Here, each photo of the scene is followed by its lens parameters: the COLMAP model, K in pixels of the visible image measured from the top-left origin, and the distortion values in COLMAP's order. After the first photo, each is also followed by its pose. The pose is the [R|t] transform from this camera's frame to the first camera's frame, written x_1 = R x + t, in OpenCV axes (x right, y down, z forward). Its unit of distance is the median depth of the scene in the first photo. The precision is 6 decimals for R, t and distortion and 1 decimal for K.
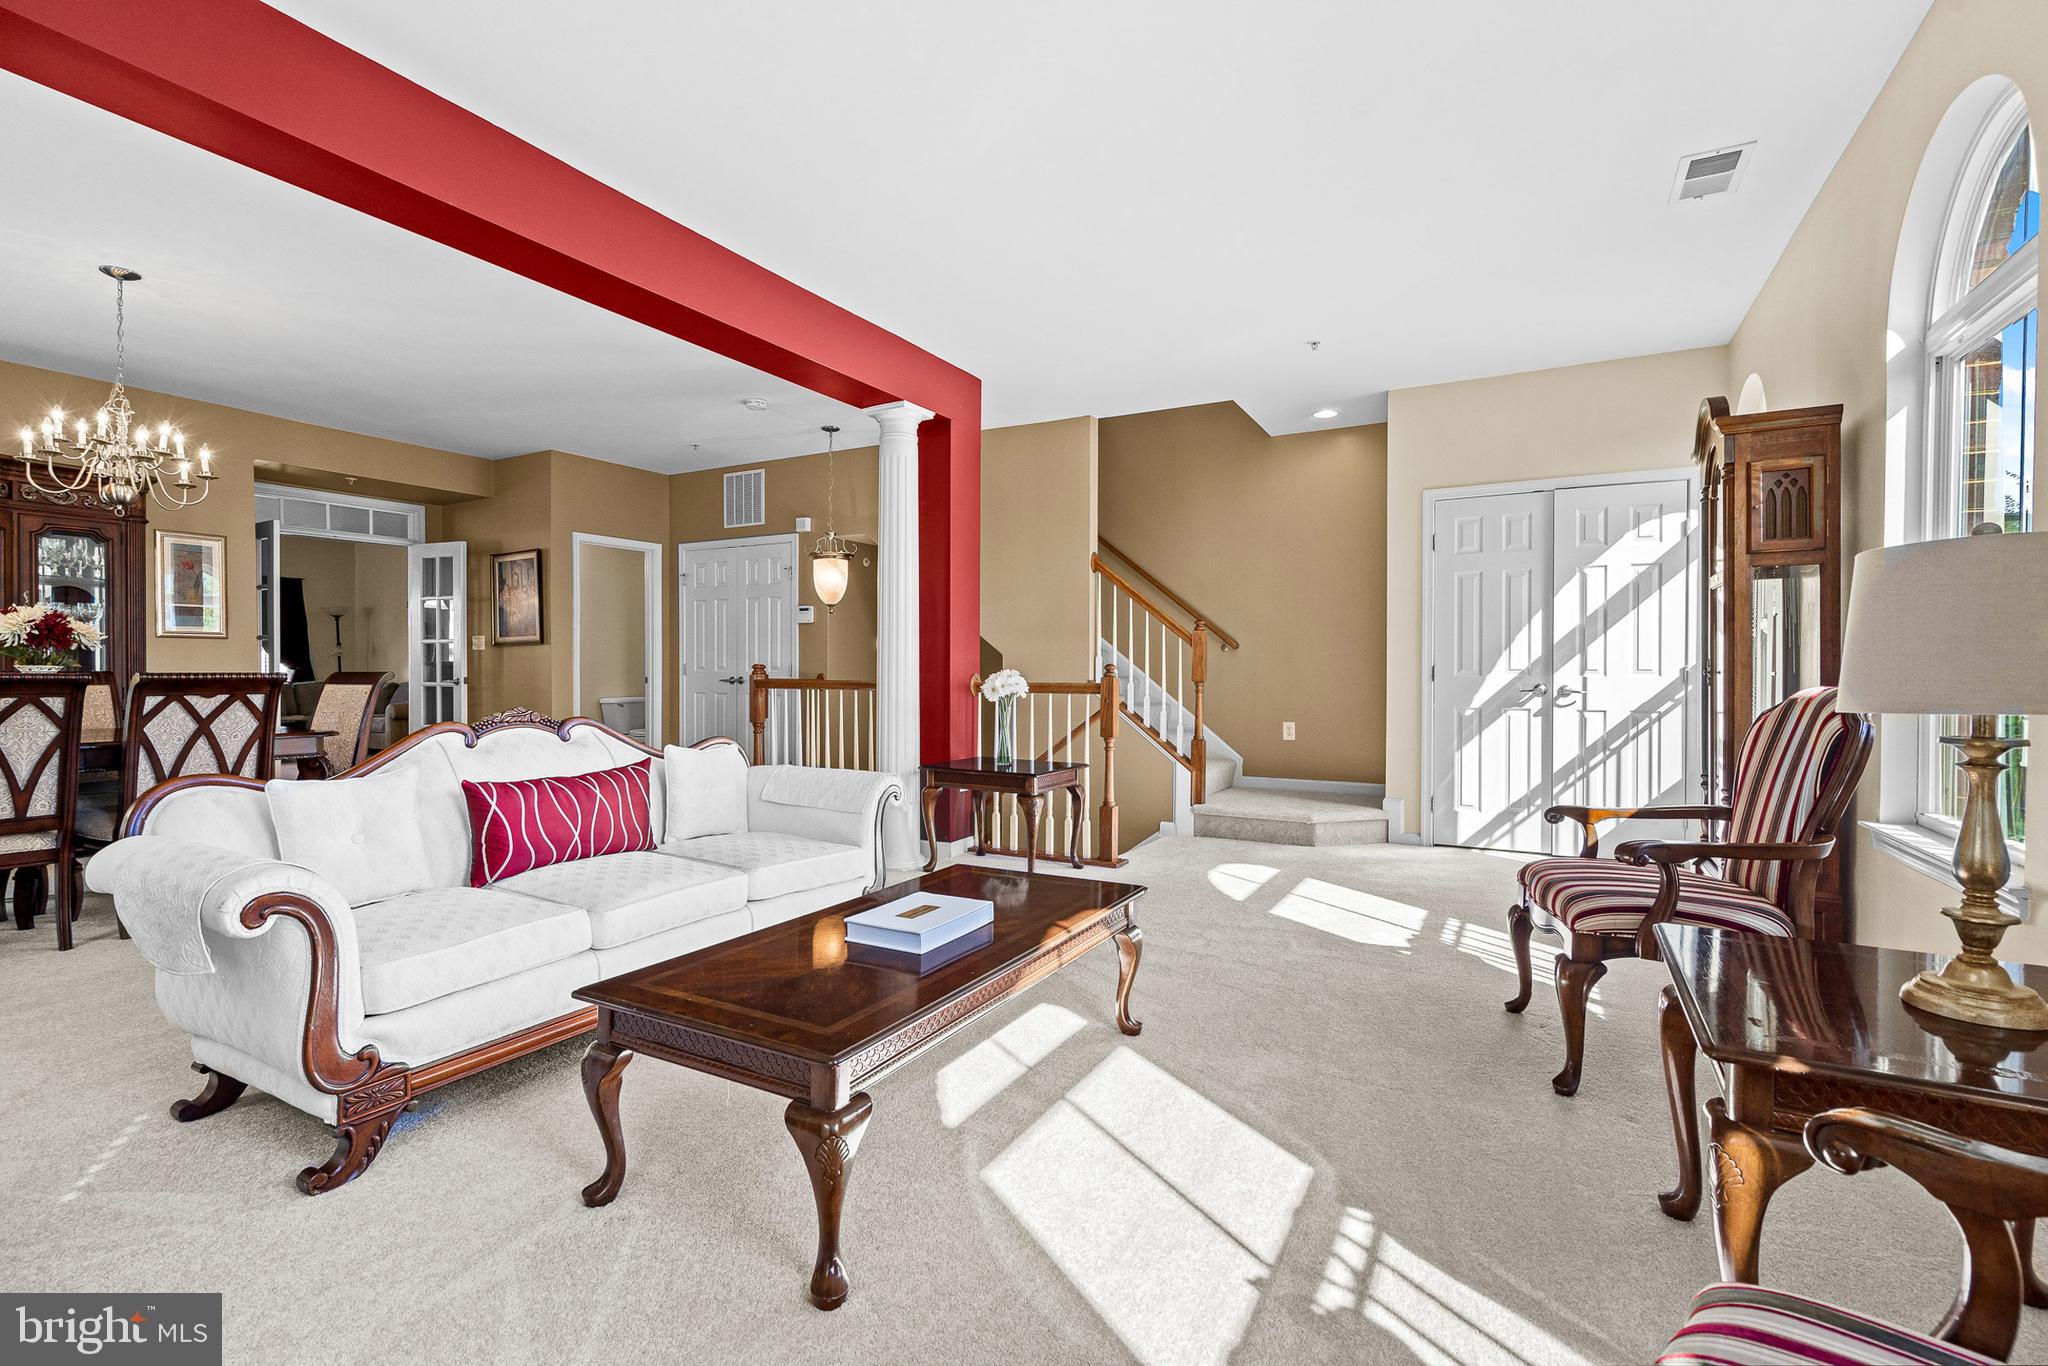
lens RADIAL K [[922.4, 0, 1024.0], [0, 922.4, 683.0], [0, 0, 1]] dist [-0.001714, 0.000654]
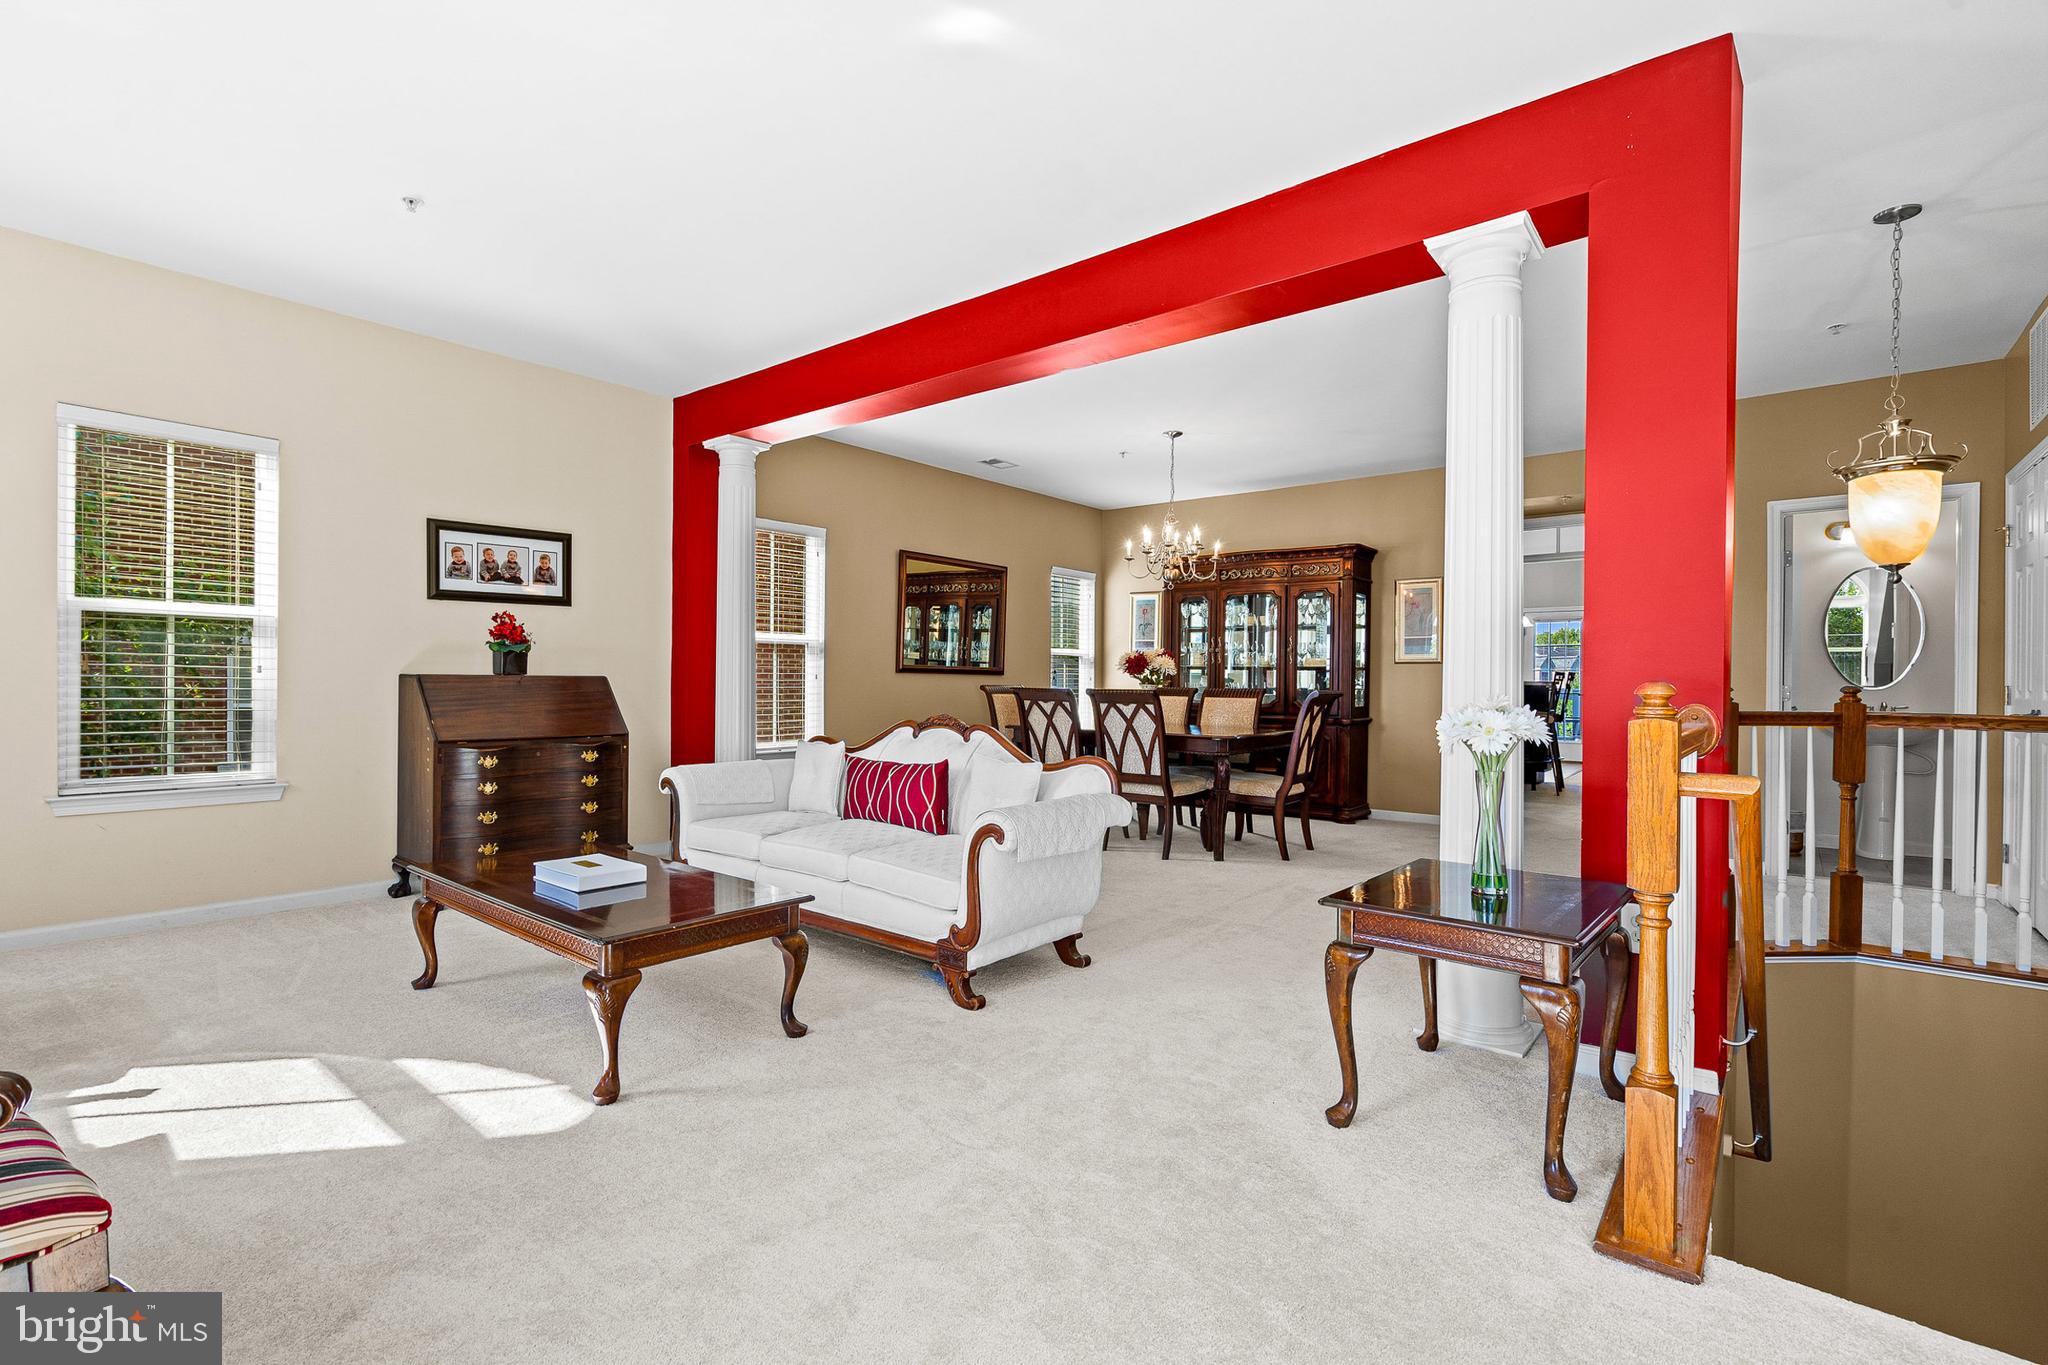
lens RADIAL K [[922.4, 0, 1024.0], [0, 922.4, 682.5], [0, 0, 1]] dist [-0.001714, 0.000654]
pose [[-0.175300, -0.004660, -0.984504, 0.674816], [-0.021454, 0.999769, -0.000912, -0.017707], [0.984281, 0.020962, -0.175359, 1.141002]]
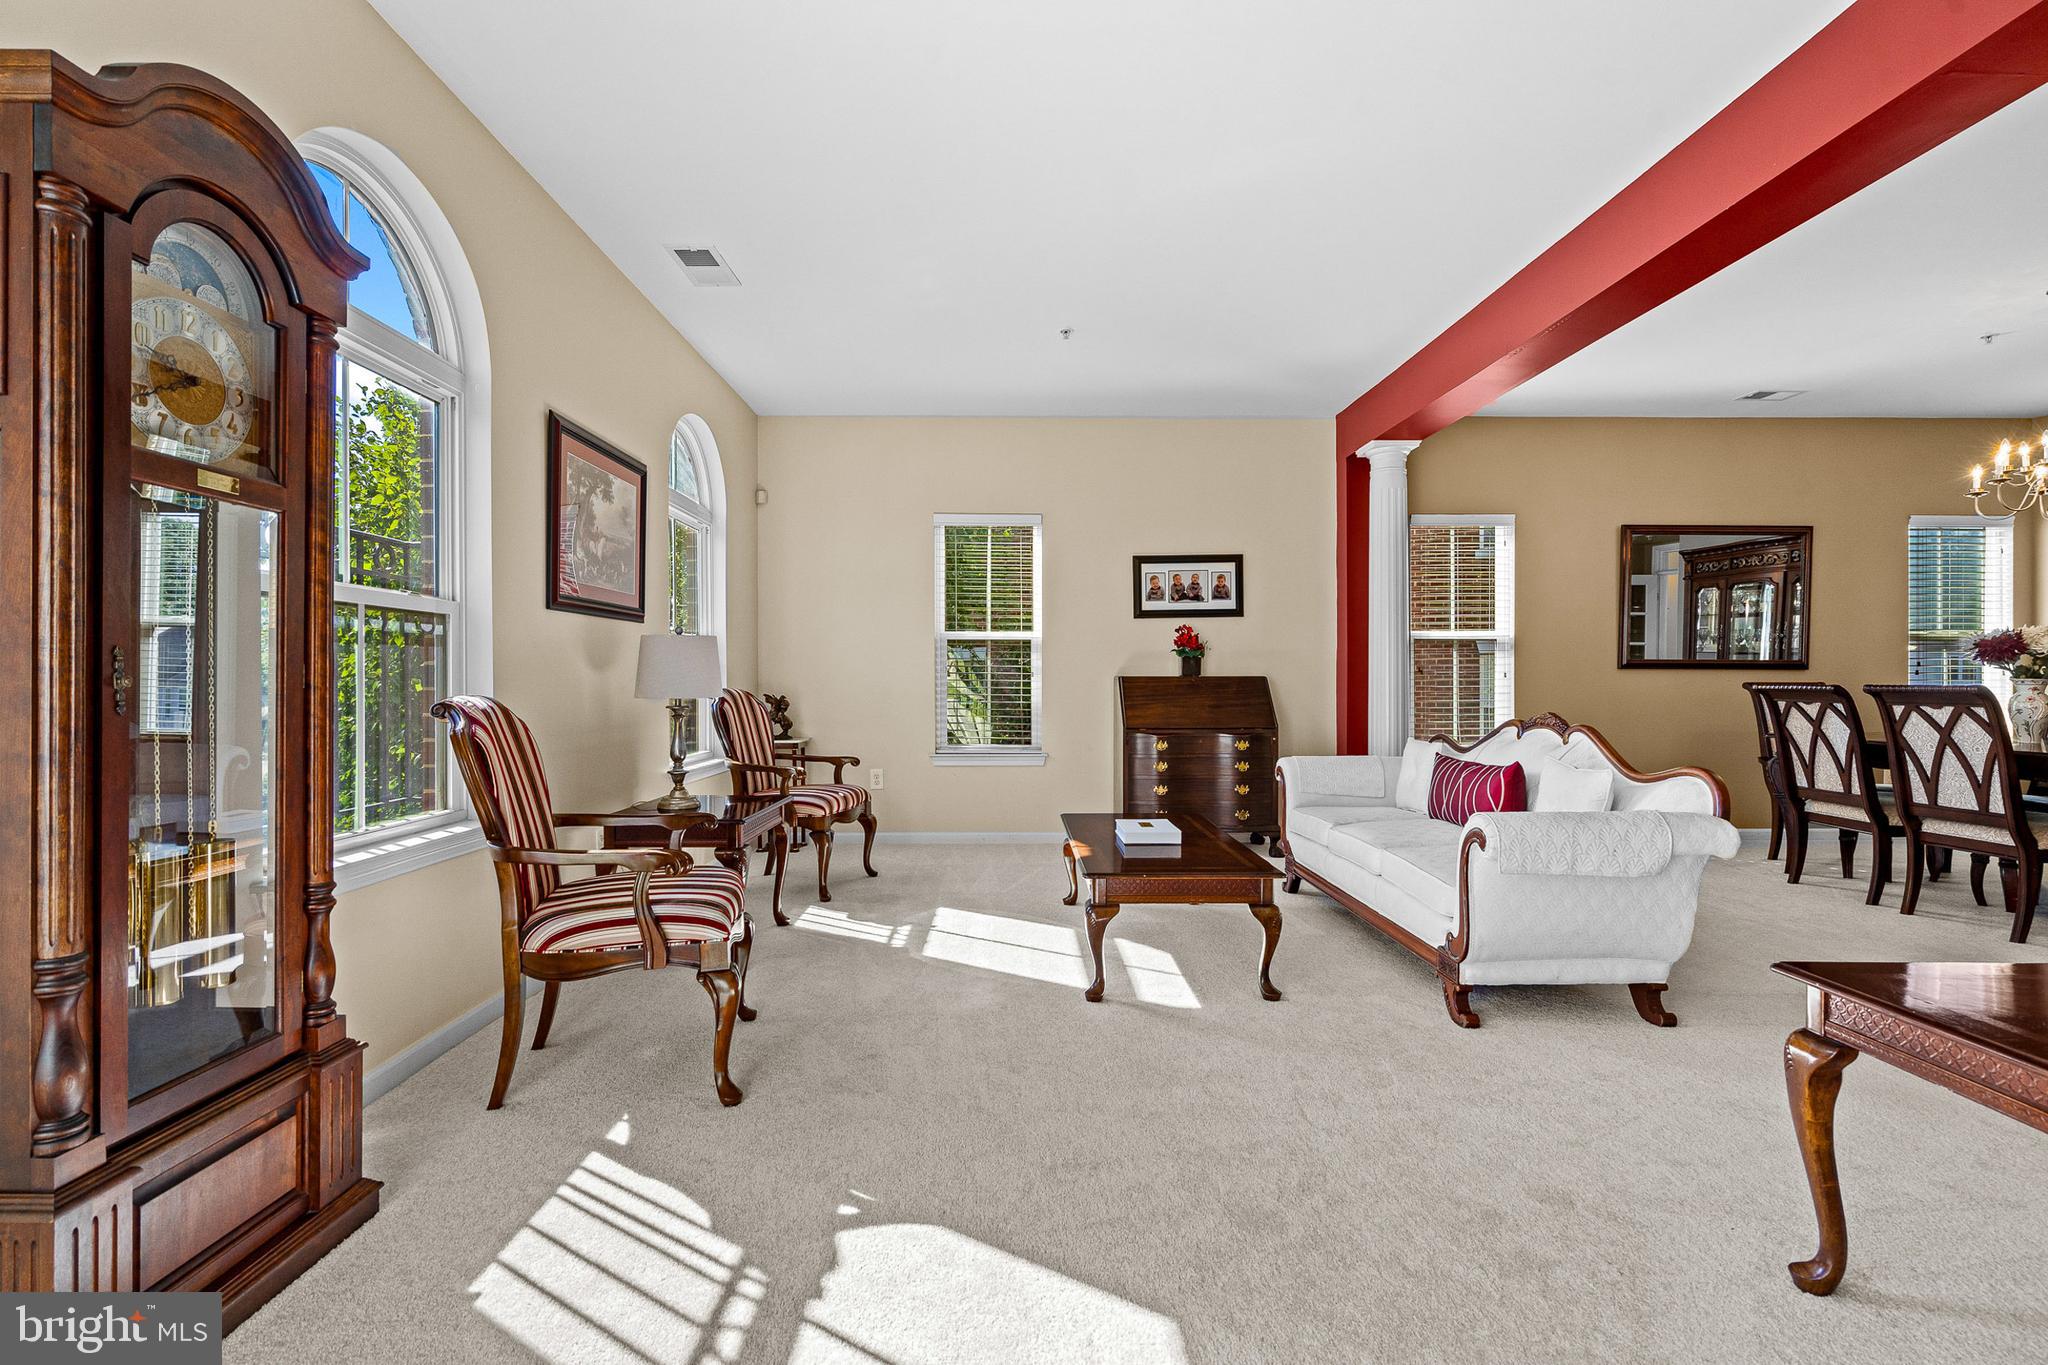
lens RADIAL K [[922.4, 0, 1024.0], [0, 922.4, 682.5], [0, 0, 1]] dist [-0.001714, 0.000654]
pose [[-0.864055, -0.004279, -0.503379, 0.566288], [-0.009097, 0.999933, 0.007114, -0.011638], [0.503315, 0.010726, -0.864036, 1.434827]]
